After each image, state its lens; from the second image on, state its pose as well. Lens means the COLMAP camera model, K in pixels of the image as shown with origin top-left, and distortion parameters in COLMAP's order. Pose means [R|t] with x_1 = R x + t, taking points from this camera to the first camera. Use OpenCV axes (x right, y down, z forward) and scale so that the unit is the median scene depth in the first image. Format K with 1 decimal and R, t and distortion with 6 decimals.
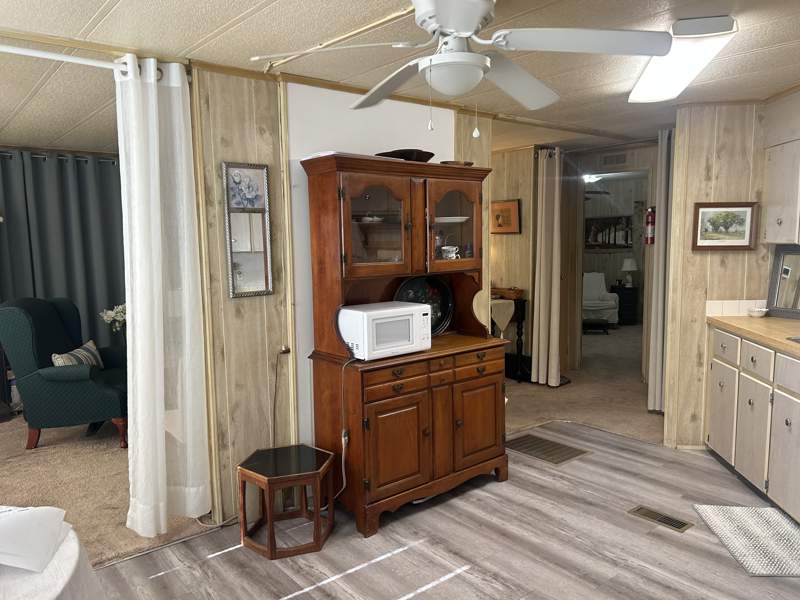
lens RADIAL K [[592.1, 0, 400.0], [0, 592.1, 300.0], [0, 0, 1]] dist [0.011805, 0.005003]
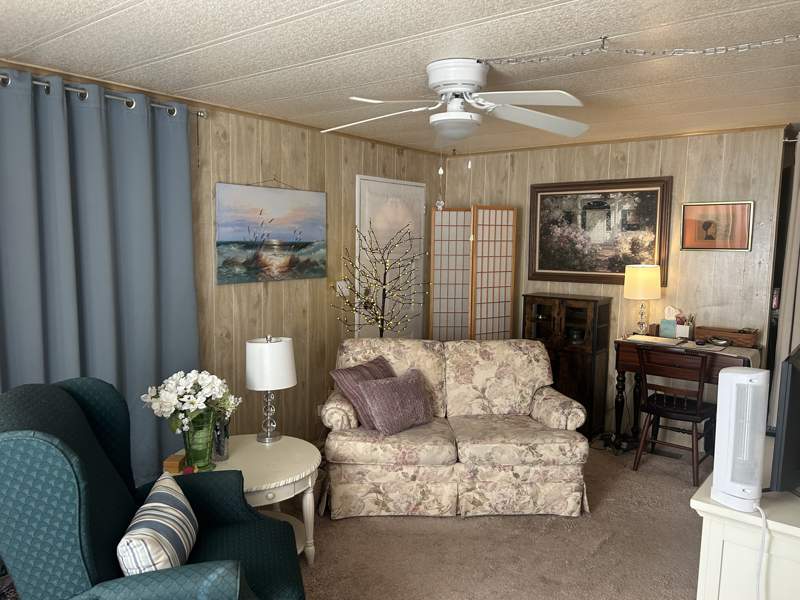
lens RADIAL K [[592.1, 0, 400.0], [0, 592.1, 300.0], [0, 0, 1]] dist [0.011805, 0.005003]
pose [[0.980021, 0.009167, 0.198683, -0.397802], [-0.007770, 0.999939, -0.007808, -0.055348], [-0.198743, 0.006109, 0.980033, 0.478783]]
